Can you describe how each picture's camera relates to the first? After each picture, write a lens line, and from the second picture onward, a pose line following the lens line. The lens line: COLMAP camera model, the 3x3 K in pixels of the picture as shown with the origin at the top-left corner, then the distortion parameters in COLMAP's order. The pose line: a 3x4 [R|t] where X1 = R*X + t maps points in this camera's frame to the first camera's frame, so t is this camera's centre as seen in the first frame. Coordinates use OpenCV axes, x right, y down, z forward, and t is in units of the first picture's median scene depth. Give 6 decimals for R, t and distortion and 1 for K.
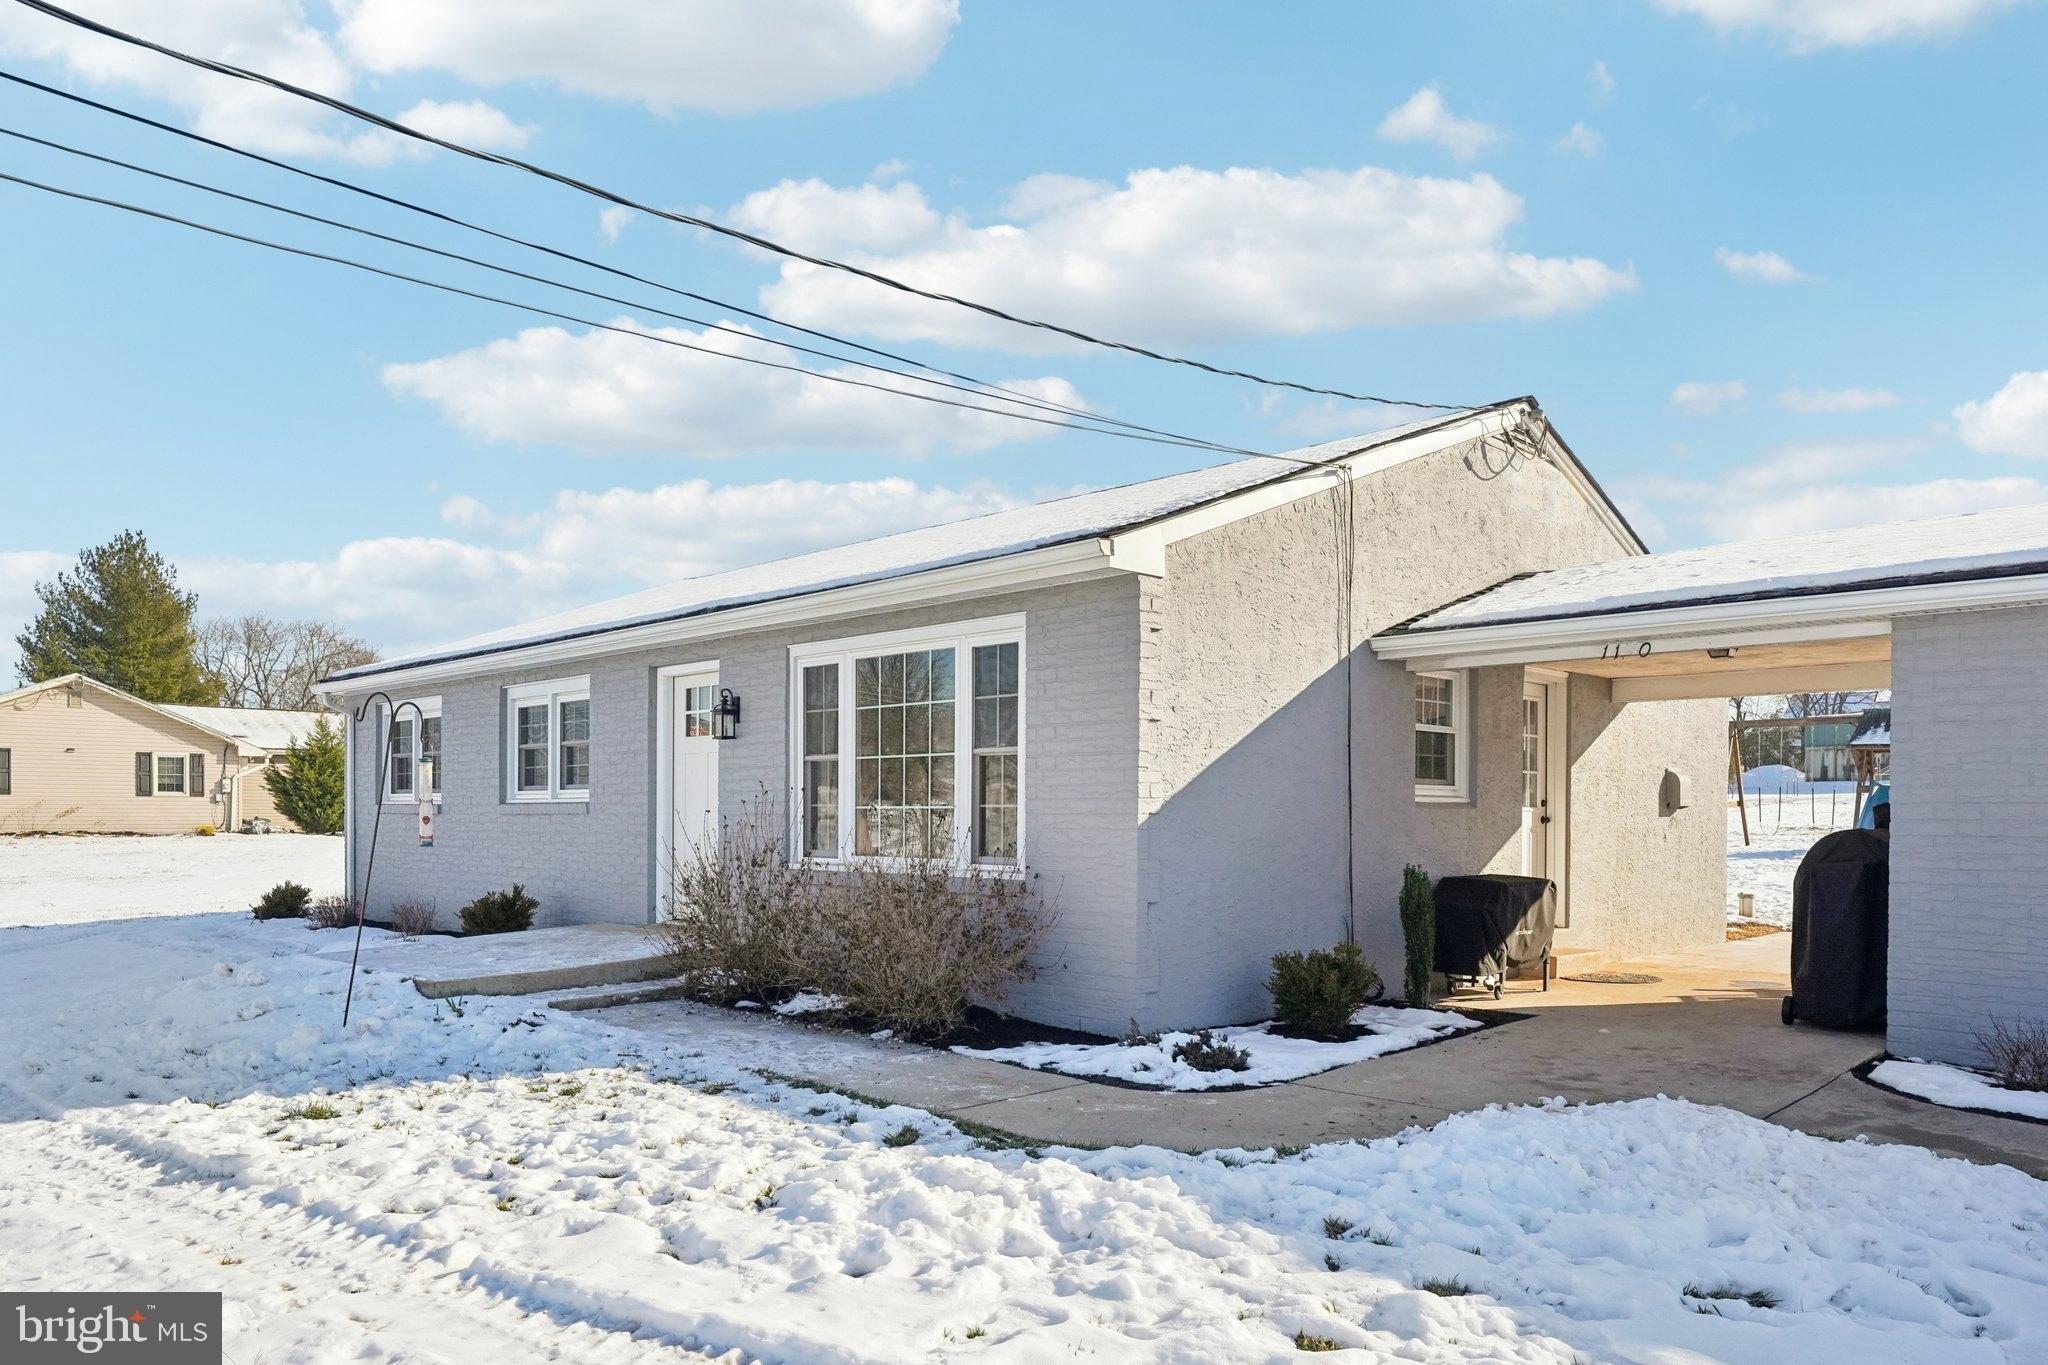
lens RADIAL K [[1404.0, 0, 1001.1], [0, 1404.0, 824.7], [0, 0, 1]] dist [0.002734, 0.000677]
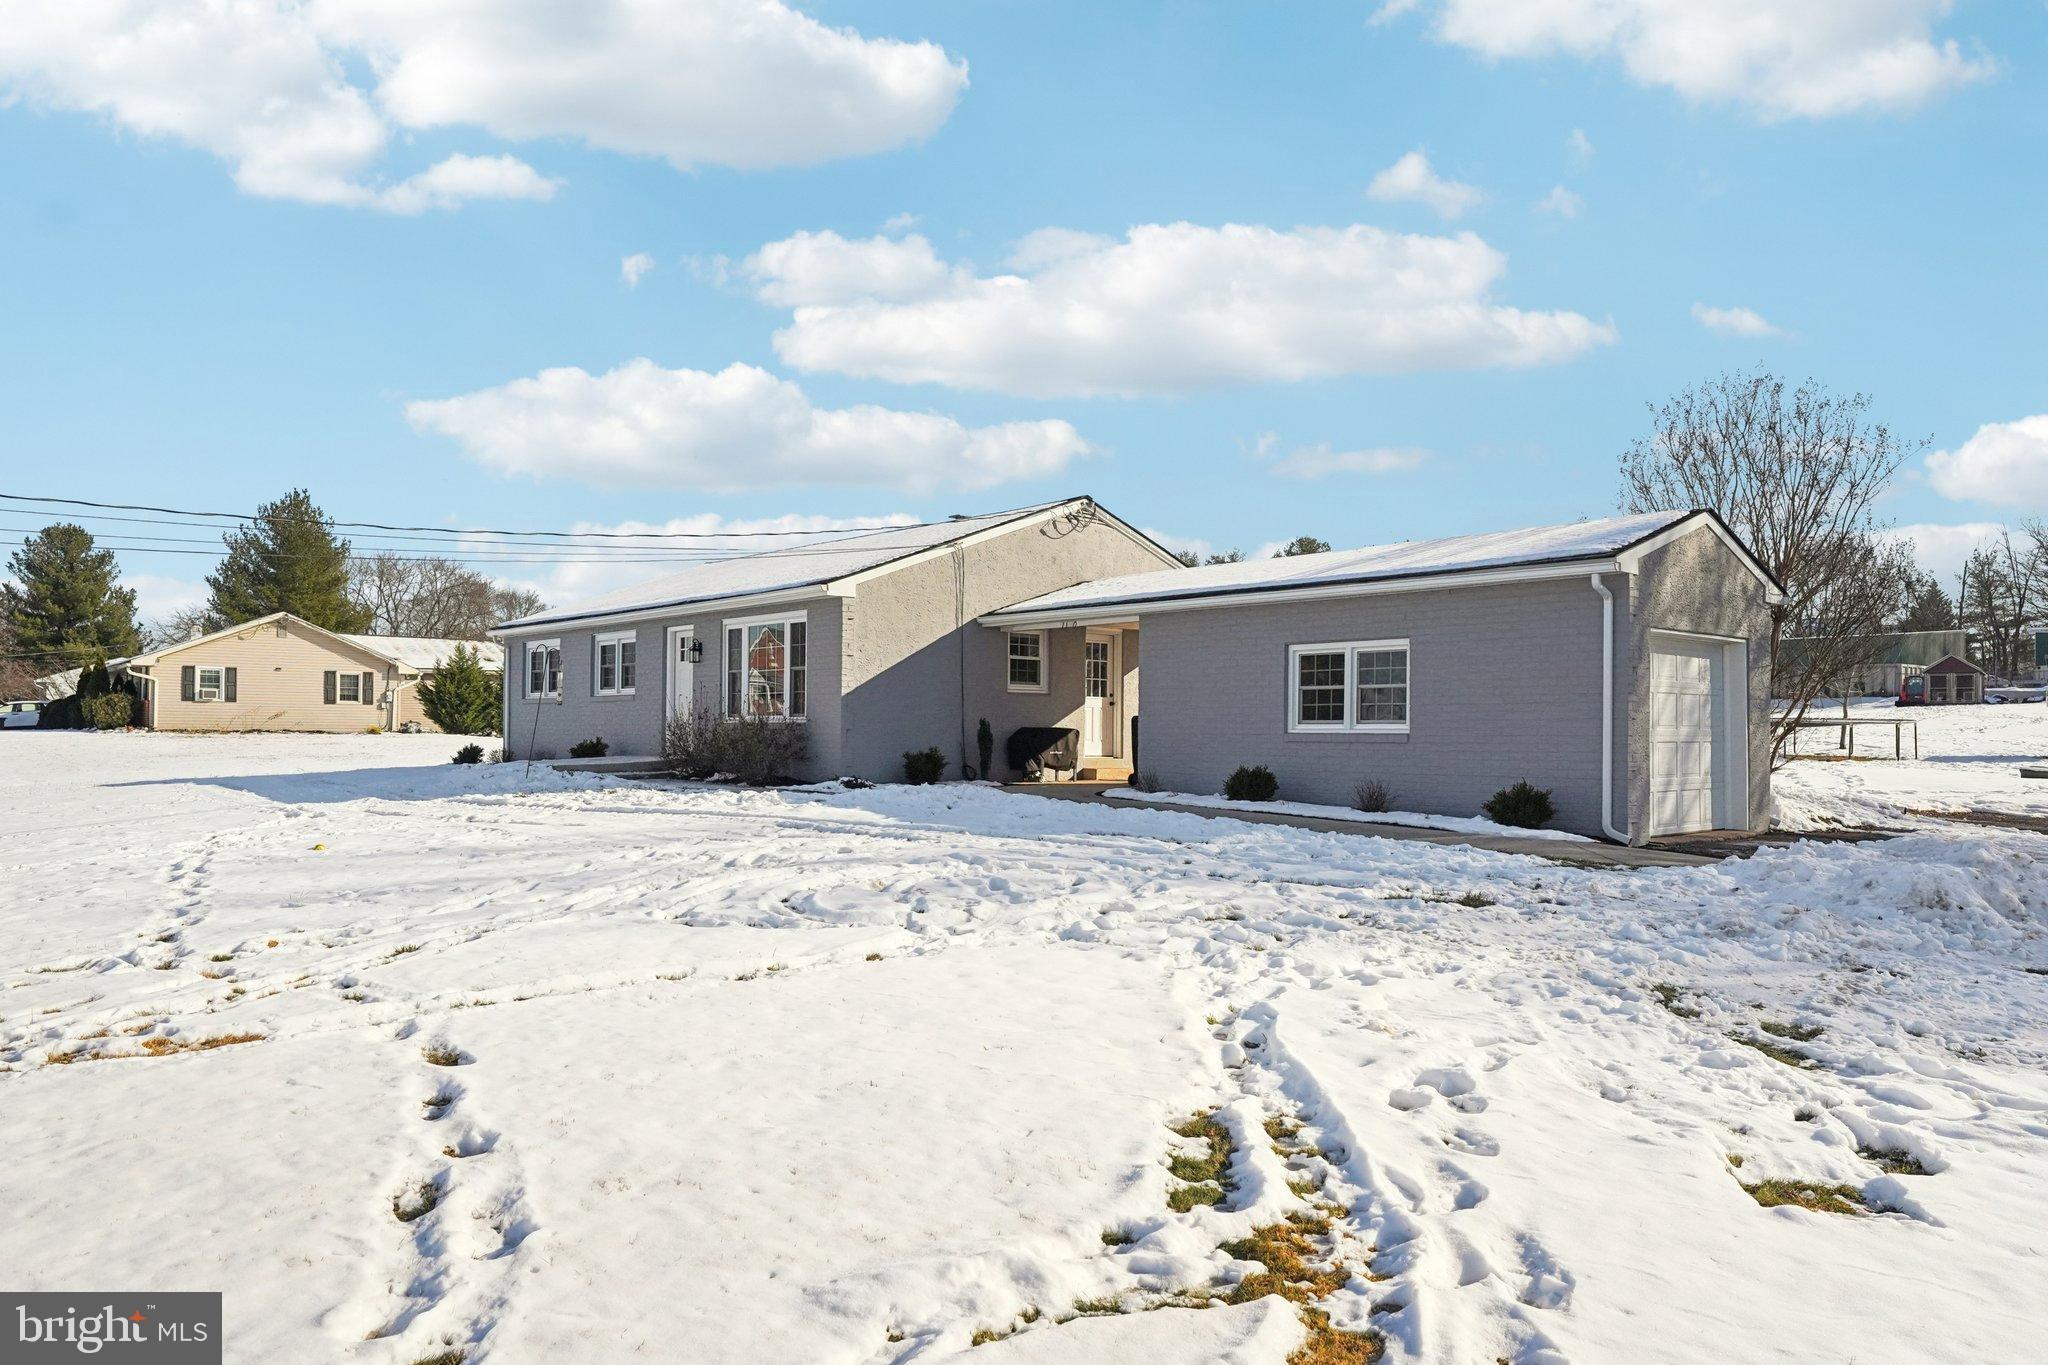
lens RADIAL K [[1391.9, 0, 1026.0], [0, 1391.9, 712.0], [0, 0, 1]] dist [0.001926, 0.001237]
pose [[0.999014, 0.001422, -0.044369, 0.406089], [-0.002450, 0.999730, -0.023125, 0.062083], [0.044324, 0.023211, 0.998748, -1.100631]]
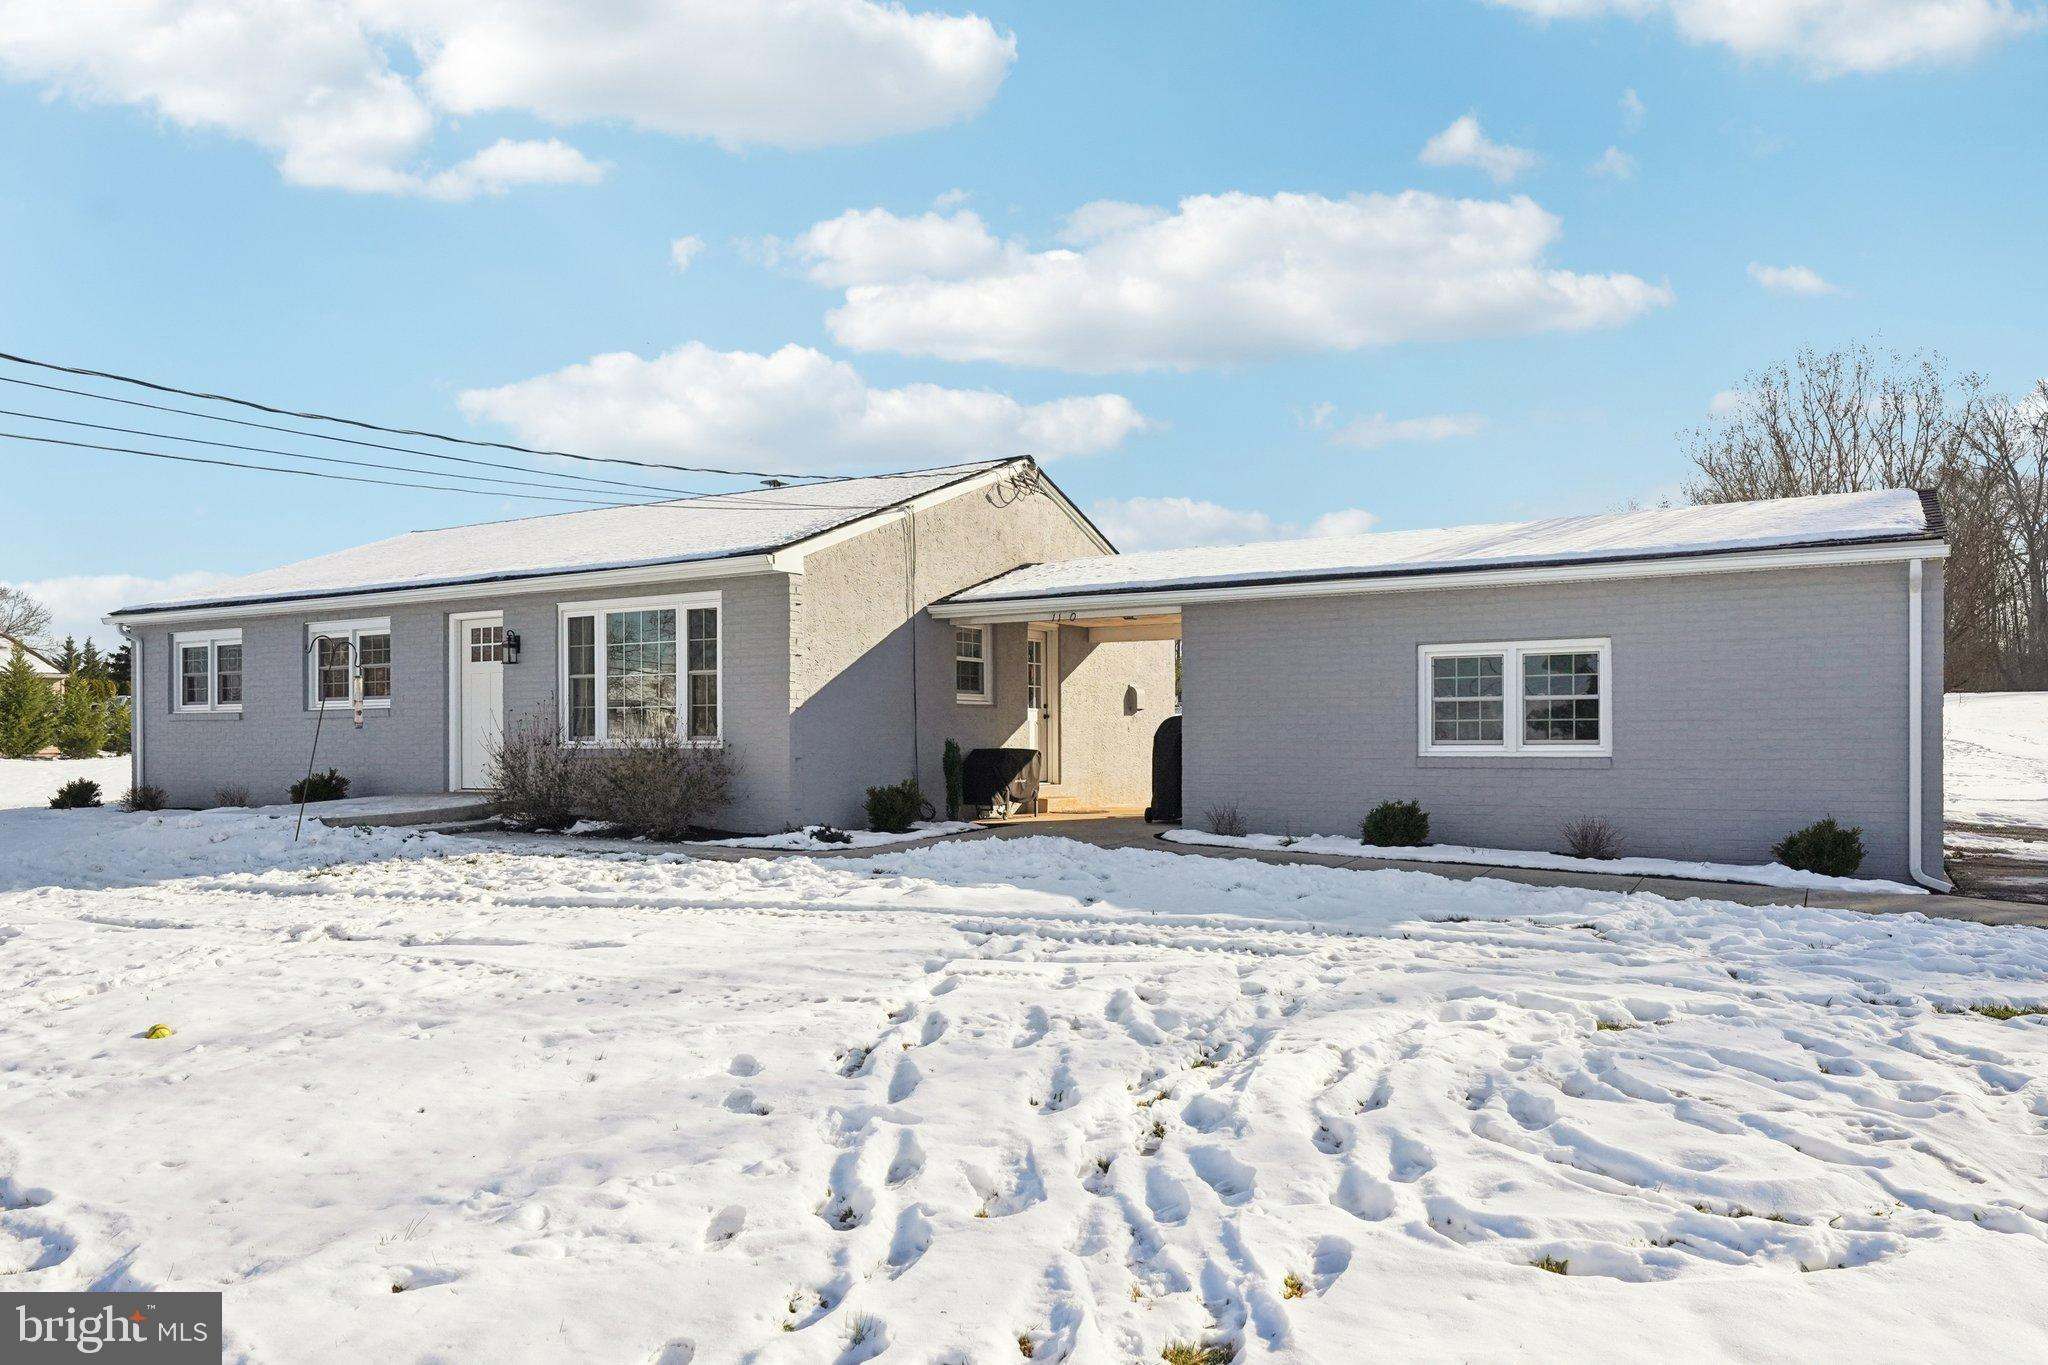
lens RADIAL K [[1402.9, 0, 1020.7], [0, 1402.9, 728.1], [0, 0, 1]] dist [0.002214, 0.001572]
pose [[0.964806, -0.007719, 0.262849, -0.066614], [0.011278, 0.999864, -0.012032, 0.032510], [-0.262720, 0.014573, 0.964762, -0.602289]]
